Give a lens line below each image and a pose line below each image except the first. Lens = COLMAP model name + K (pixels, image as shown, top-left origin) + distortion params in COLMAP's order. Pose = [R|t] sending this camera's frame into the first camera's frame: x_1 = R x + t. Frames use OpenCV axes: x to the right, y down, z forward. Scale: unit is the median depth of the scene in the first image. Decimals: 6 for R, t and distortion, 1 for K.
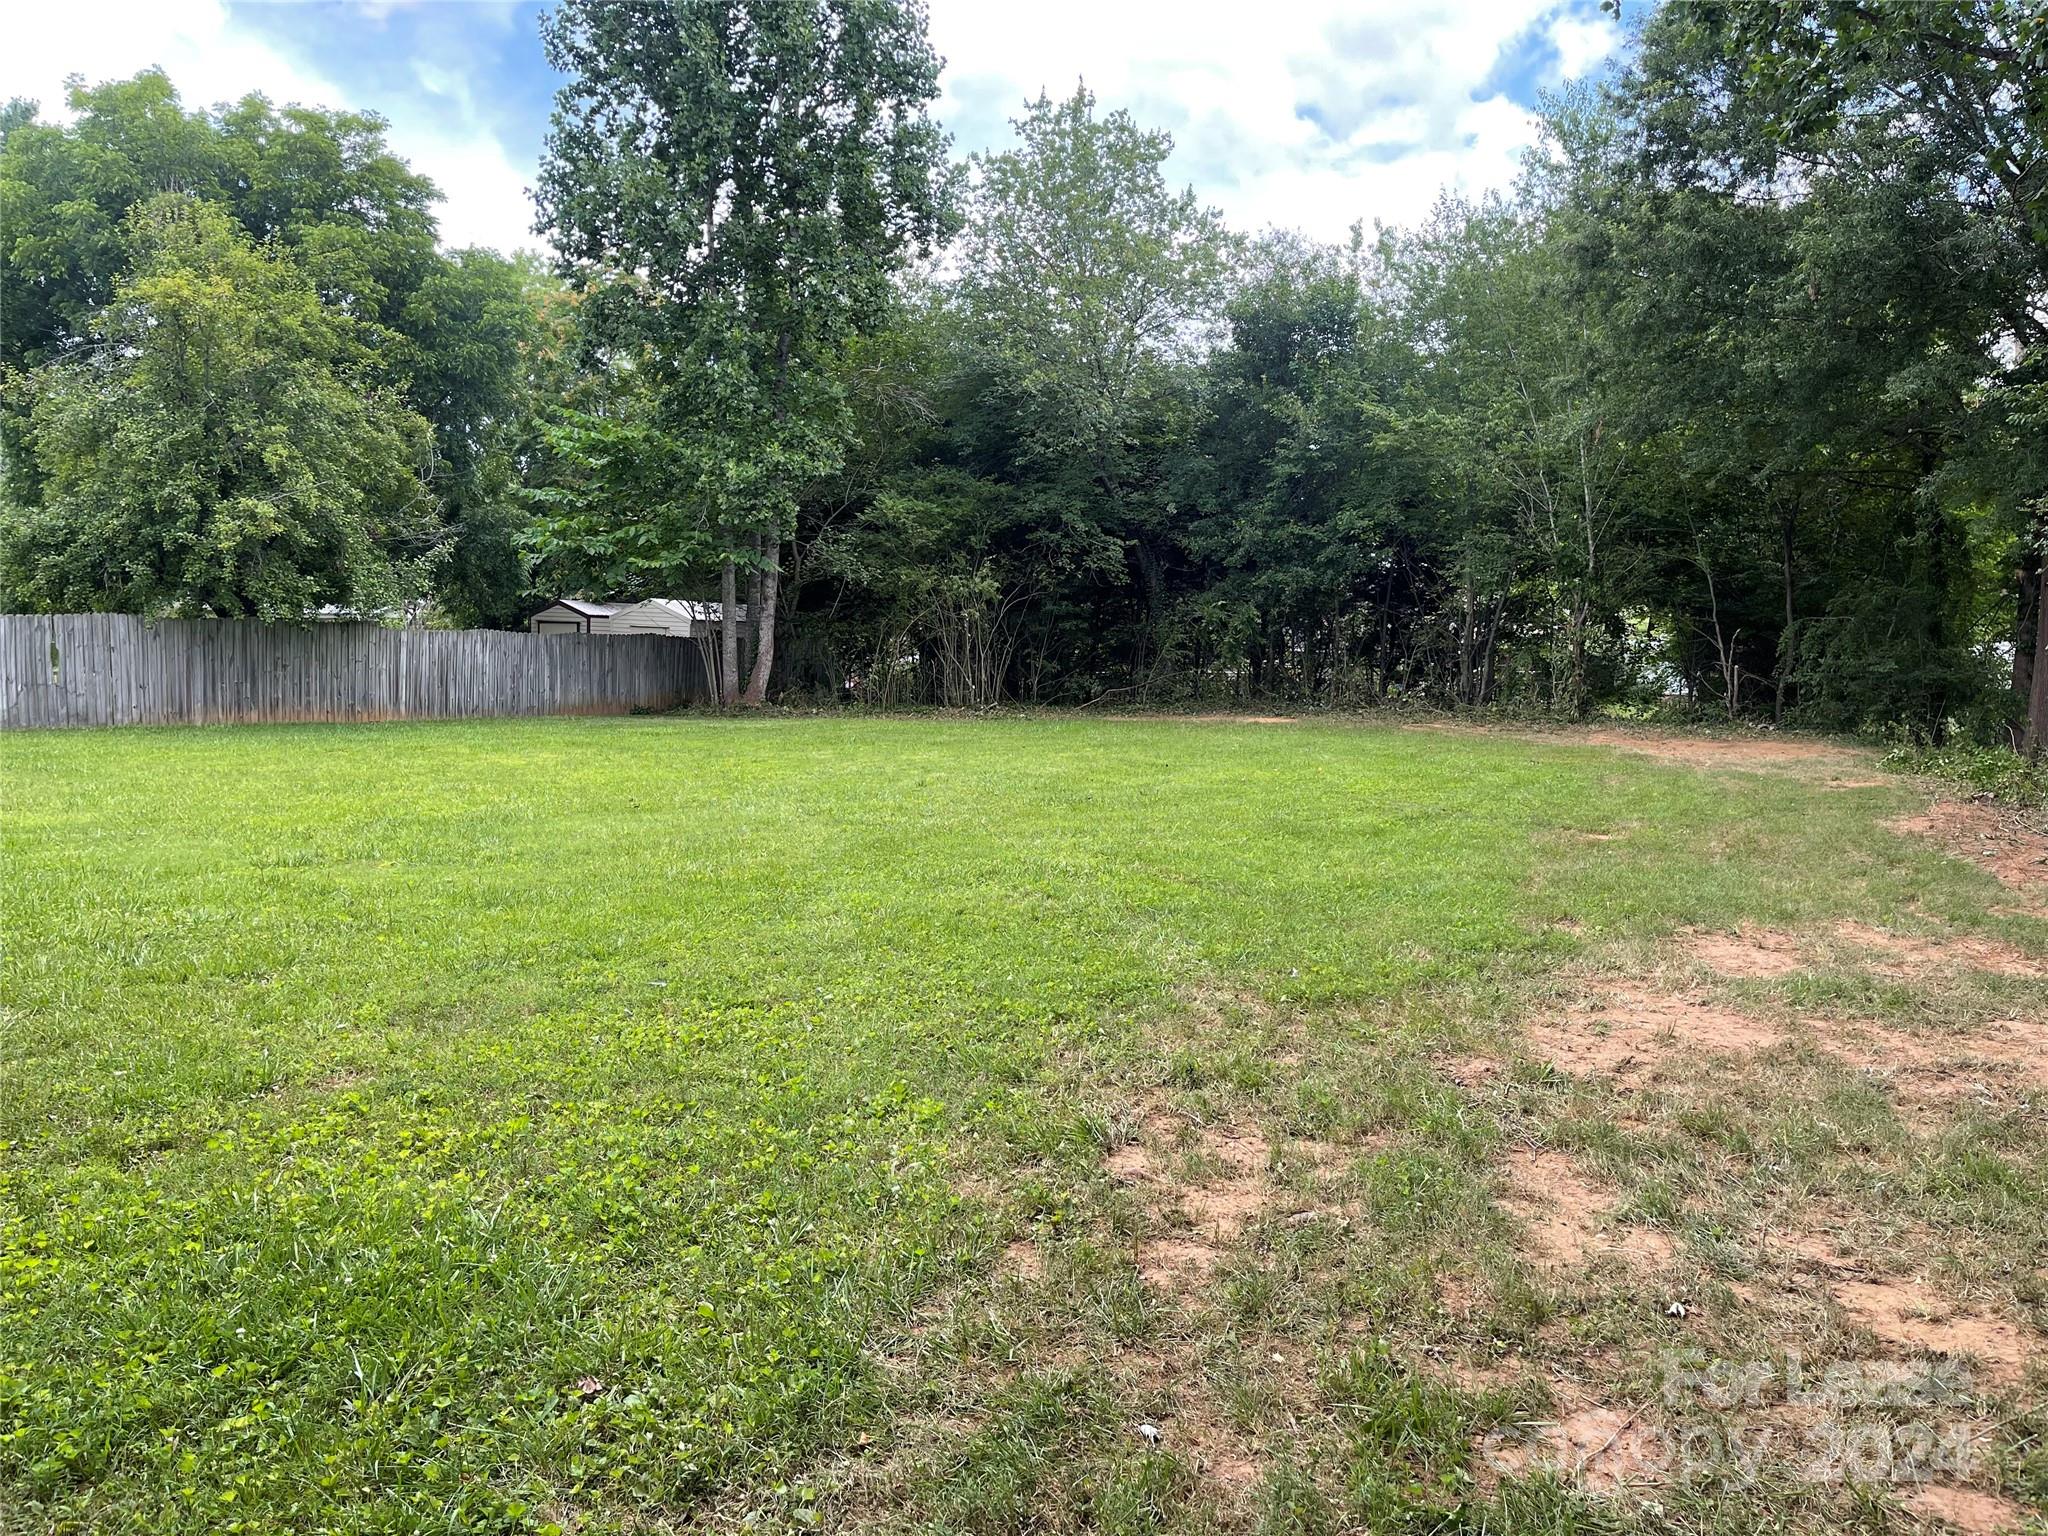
lens RADIAL K [[1590.5, 0, 1004.2], [0, 1590.5, 773.1], [0, 0, 1]] dist [0.039367, -0.058803]
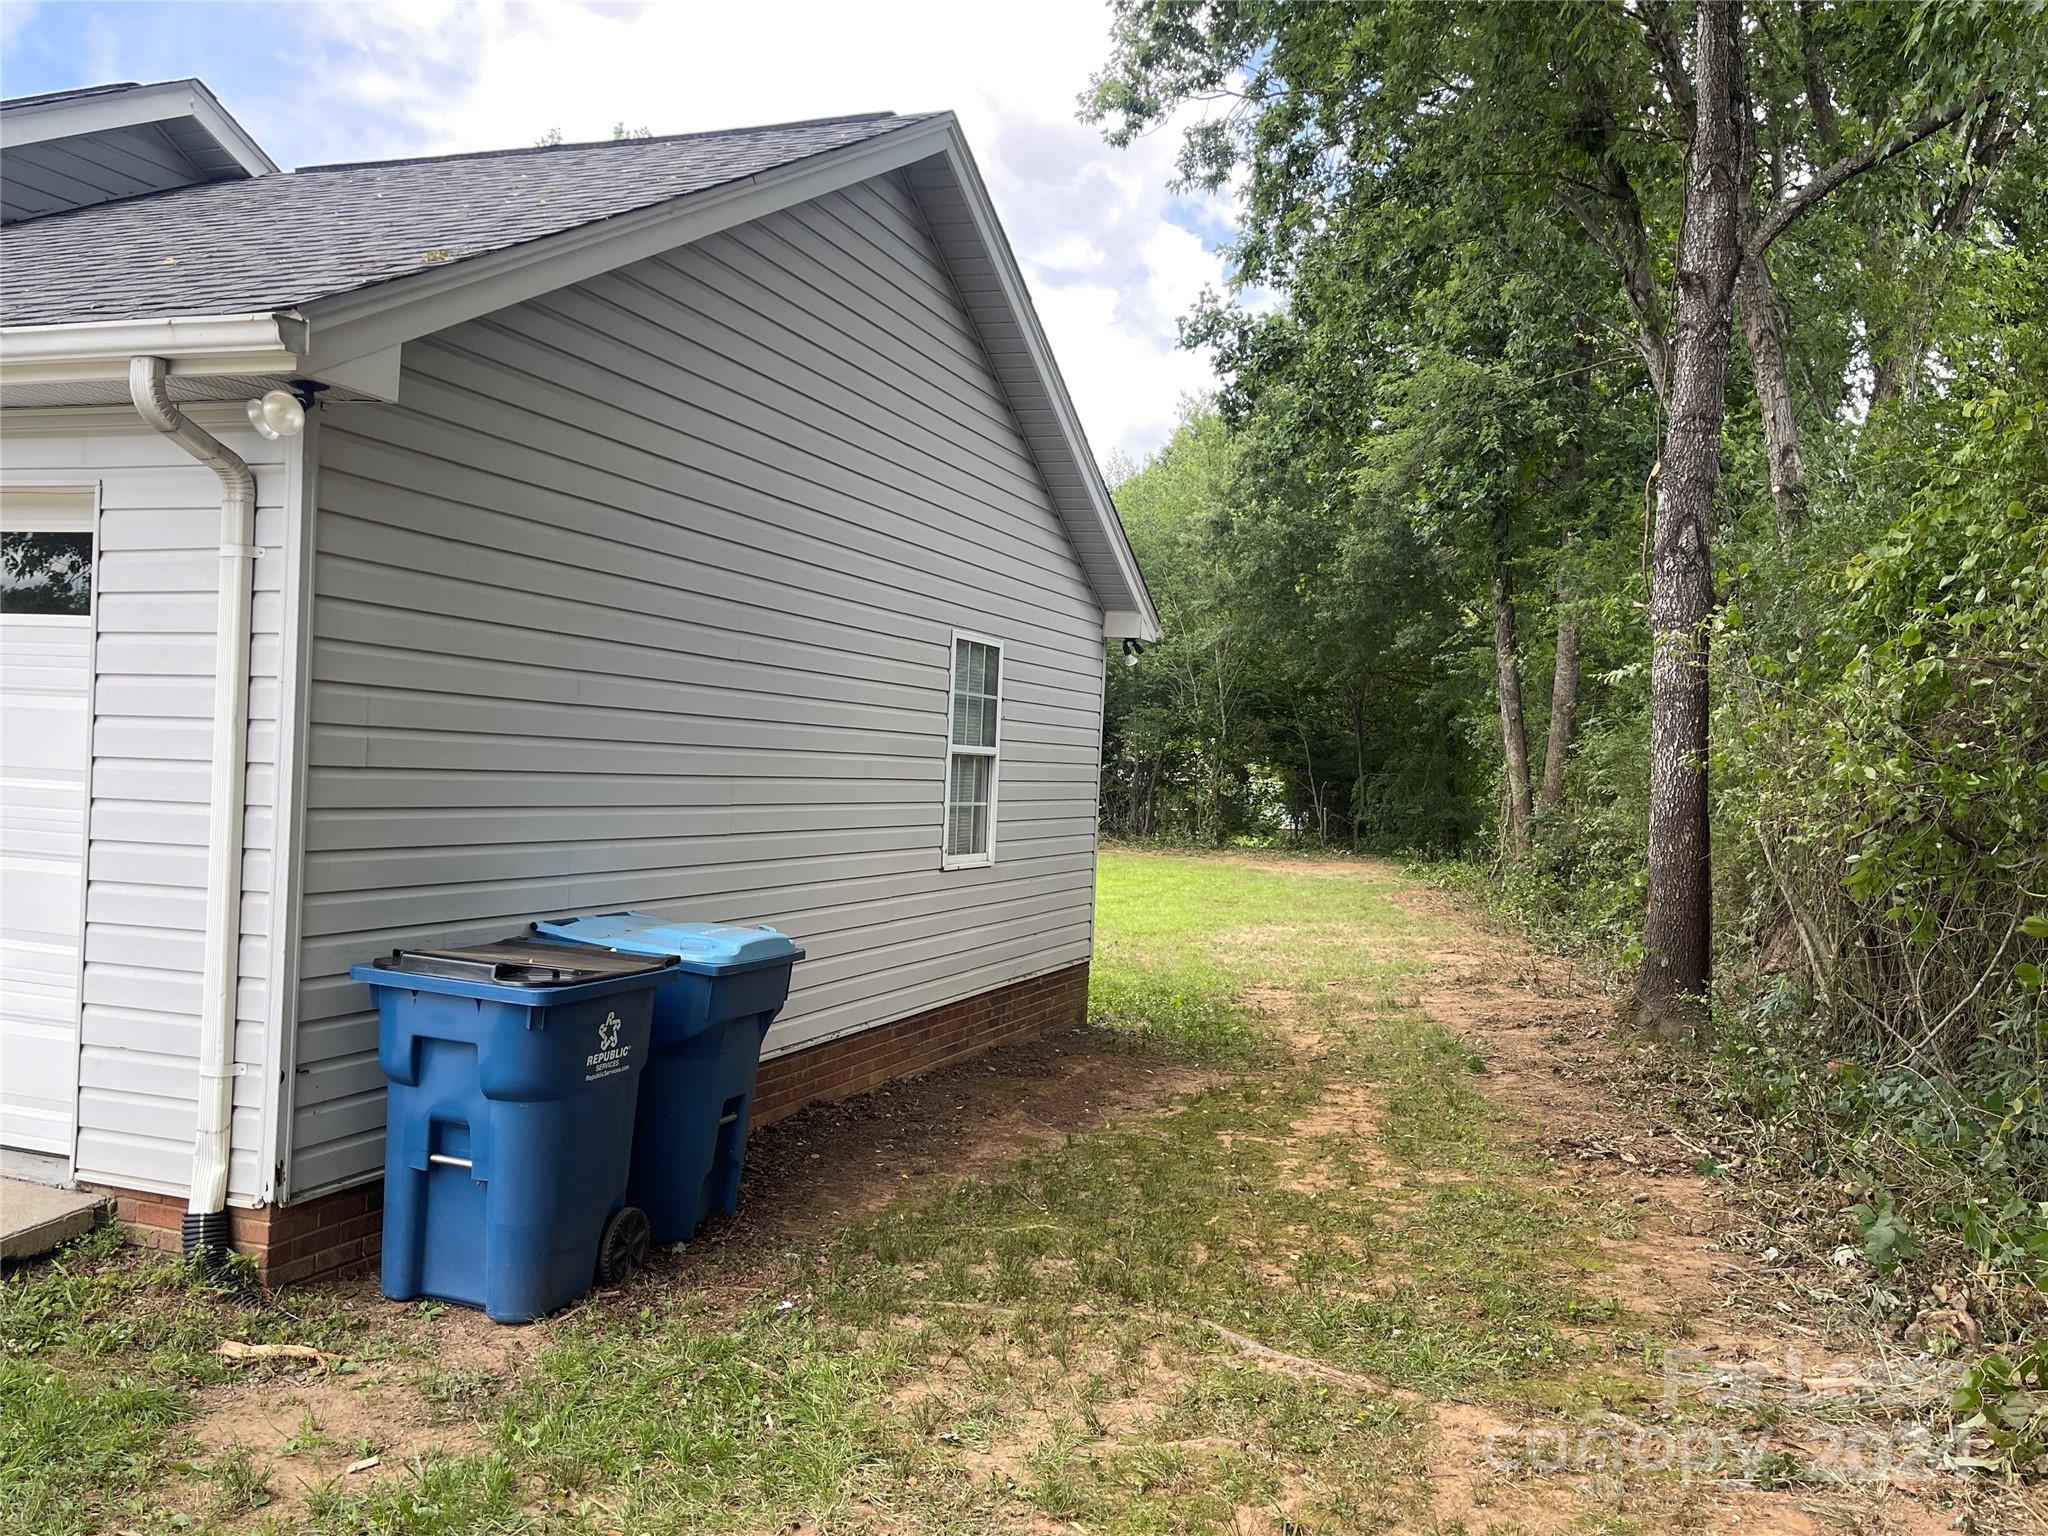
lens RADIAL K [[1672.8, 0, 1024.0], [0, 1672.8, 768.0], [0, 0, 1]] dist [0.038104, -0.004143]
pose [[0.973042, 0.012586, 0.230284, -0.122496], [0.006791, 0.996513, -0.083159, 0.016204], [-0.230528, 0.082481, 0.969564, -0.329946]]
